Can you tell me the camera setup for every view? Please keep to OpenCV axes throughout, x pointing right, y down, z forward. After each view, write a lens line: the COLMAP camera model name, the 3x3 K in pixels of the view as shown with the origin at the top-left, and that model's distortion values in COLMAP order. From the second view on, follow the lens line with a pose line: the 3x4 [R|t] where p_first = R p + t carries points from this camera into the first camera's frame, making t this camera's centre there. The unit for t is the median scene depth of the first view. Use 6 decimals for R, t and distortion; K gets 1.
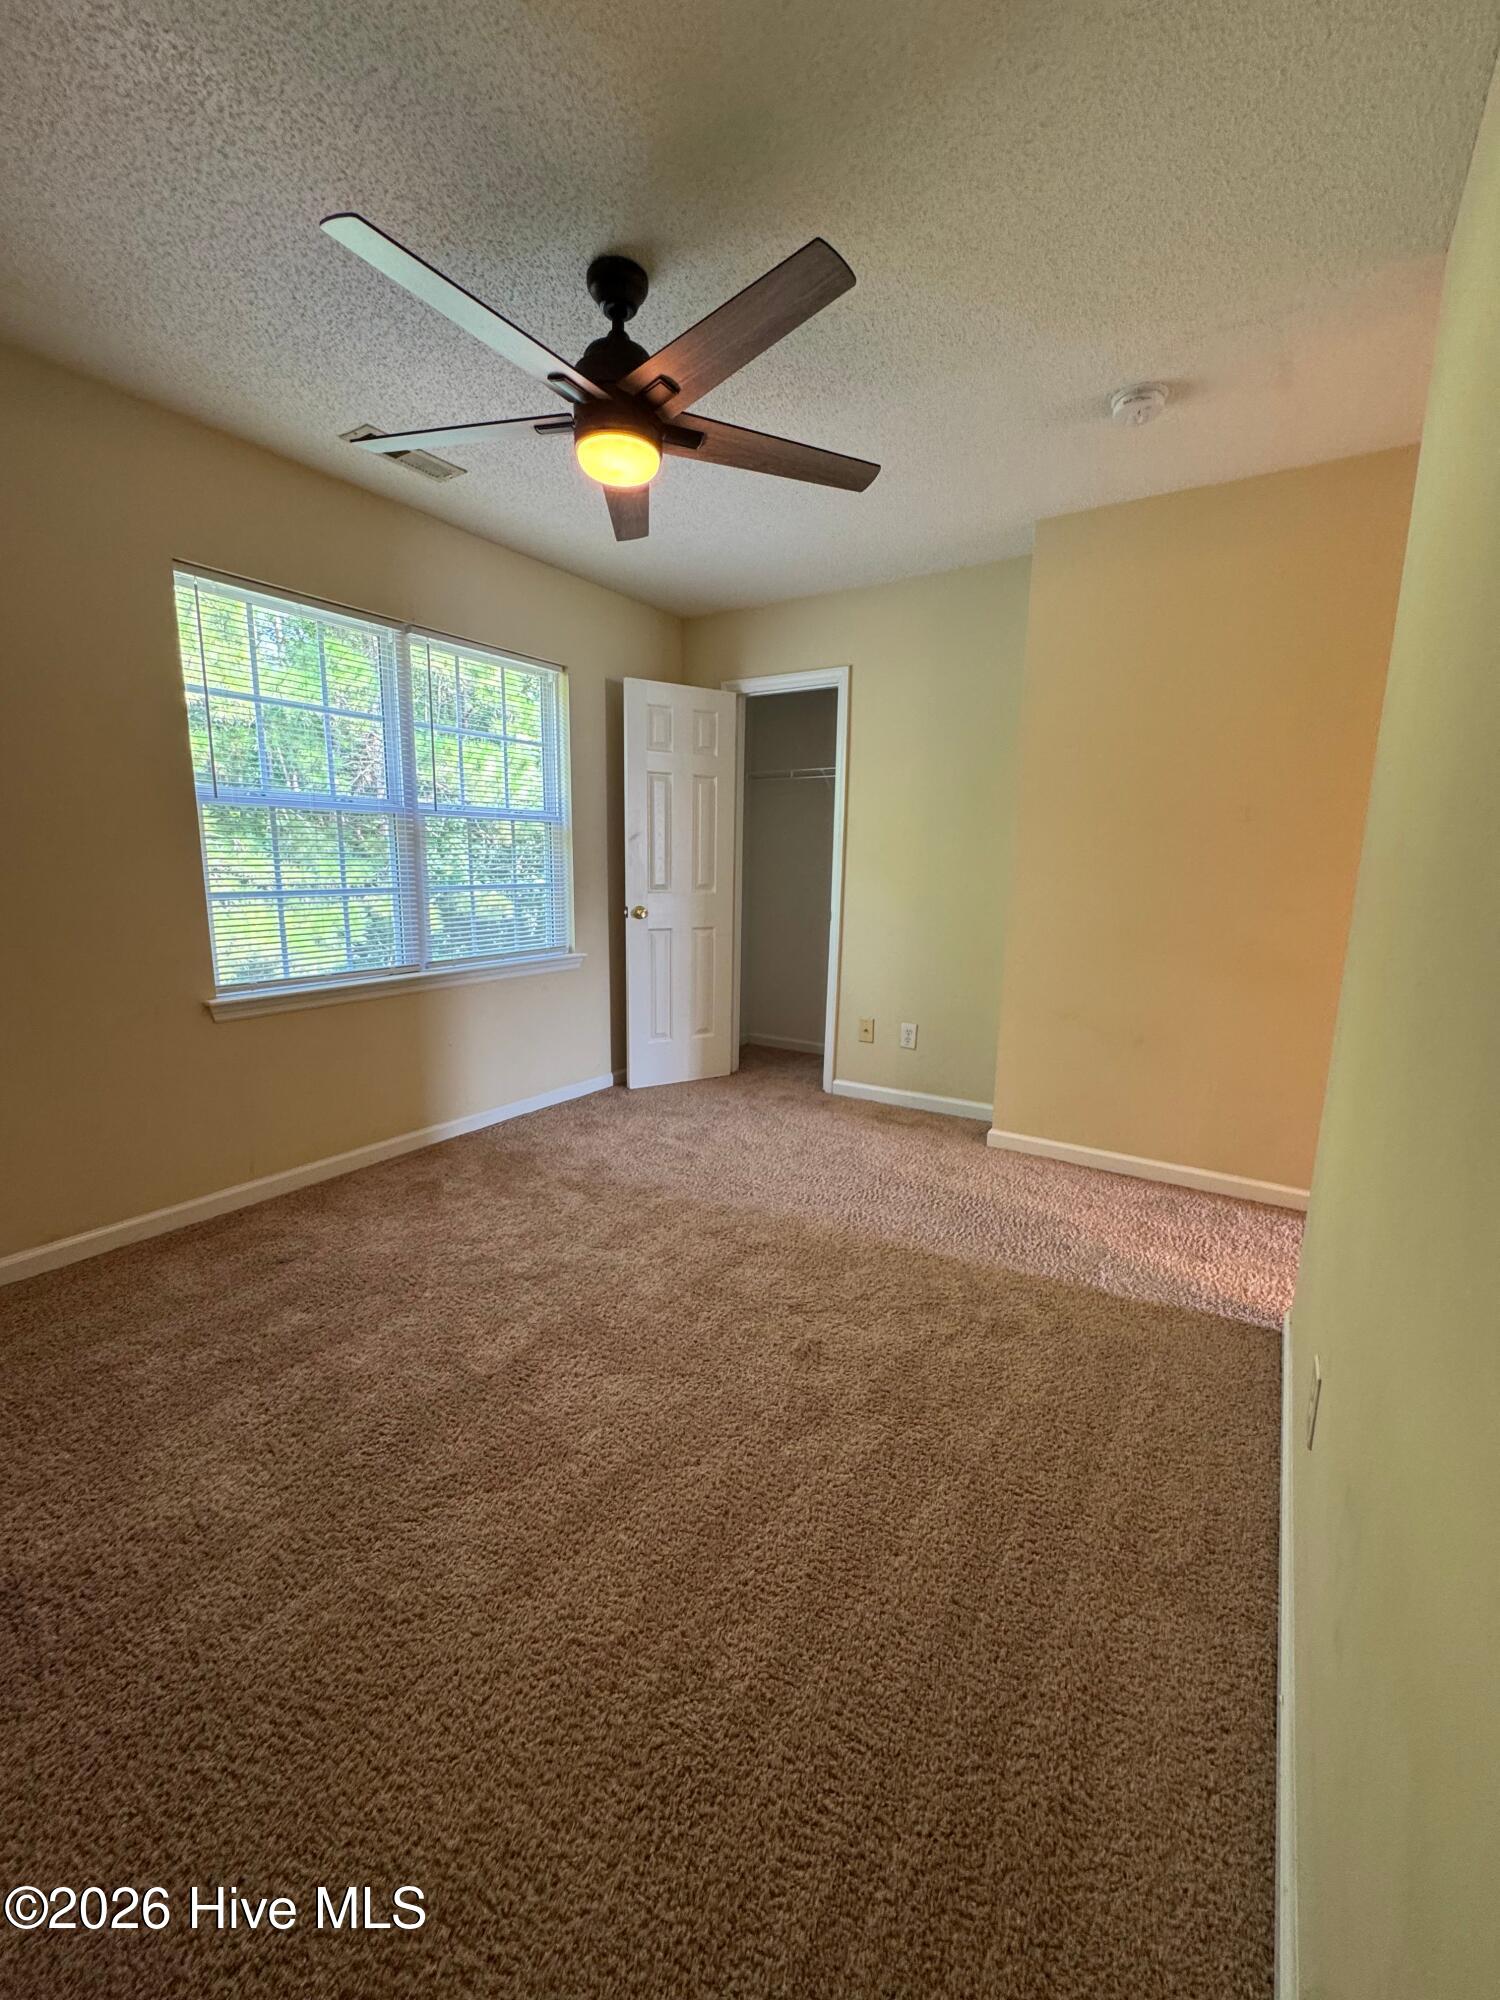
lens RADIAL K [[796.9, 0, 745.6], [0, 796.9, 999.2], [0, 0, 1]] dist [0.001197, -0.000006]
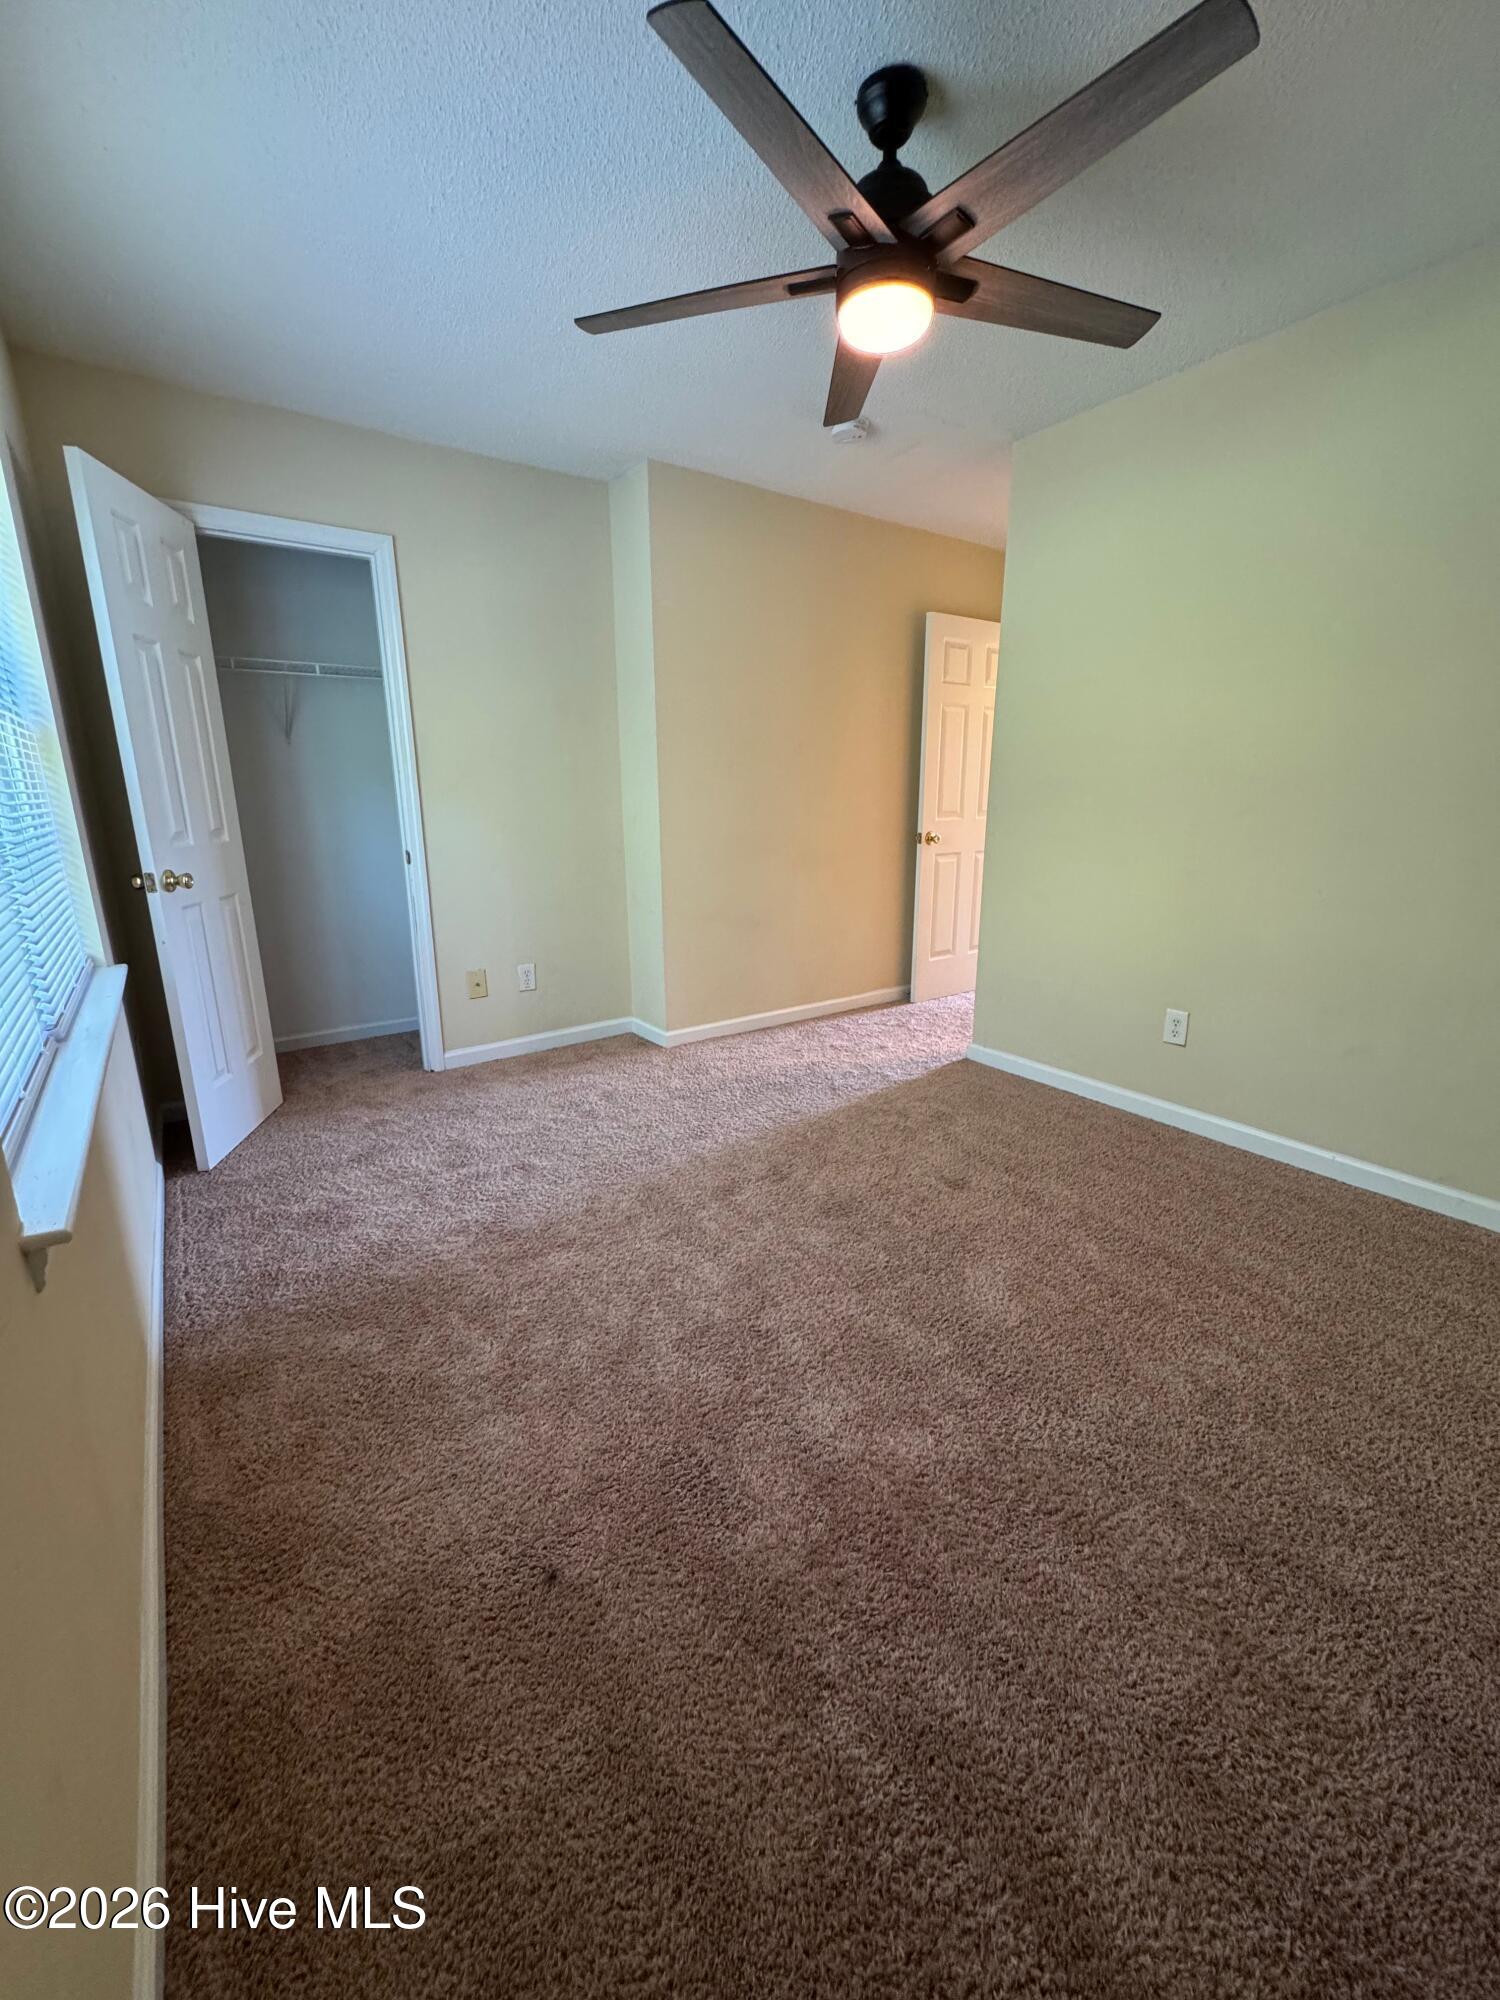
lens RADIAL K [[796.9, 0, 761.8], [0, 796.9, 1001.3], [0, 0, 1]] dist [0.001197, -0.000006]
pose [[0.369952, -0.254607, 0.893482, -0.635672], [0.172445, 0.963822, 0.203249, -0.082333], [-0.912906, 0.078885, 0.400474, 0.443494]]
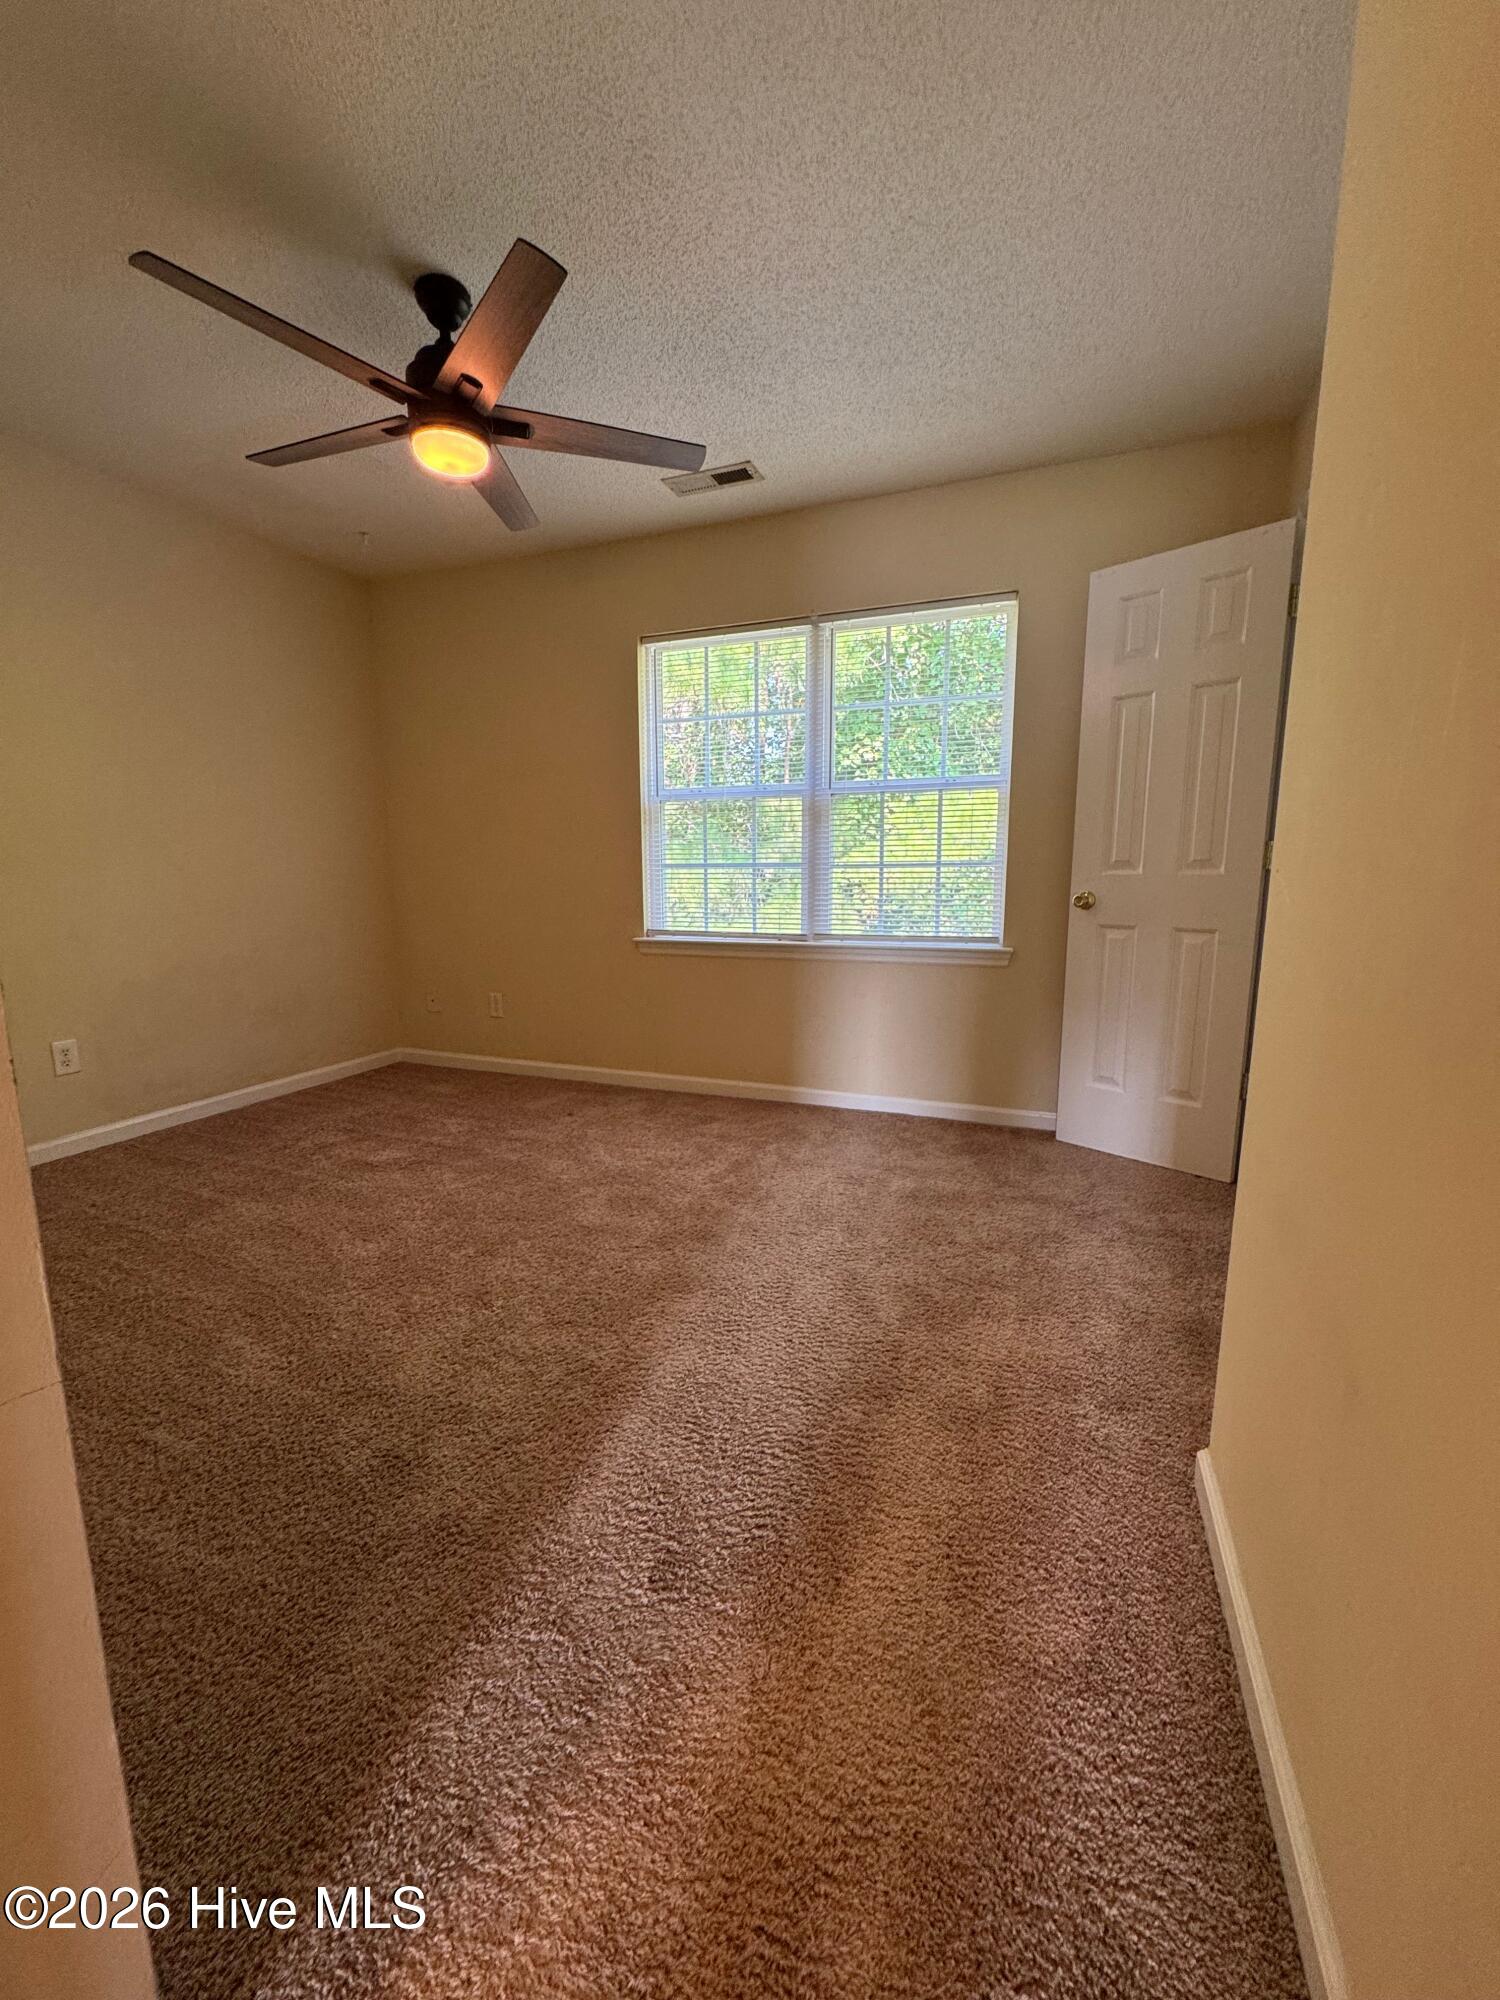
lens RADIAL K [[796.9, 0, 738.4], [0, 796.9, 998.6], [0, 0, 1]] dist [0.001197, -0.000006]
pose [[0.228737, 0.139070, -0.963504, 0.605261], [-0.167286, 0.980636, 0.101829, -0.052203], [0.959007, 0.137888, 0.247572, 0.645557]]
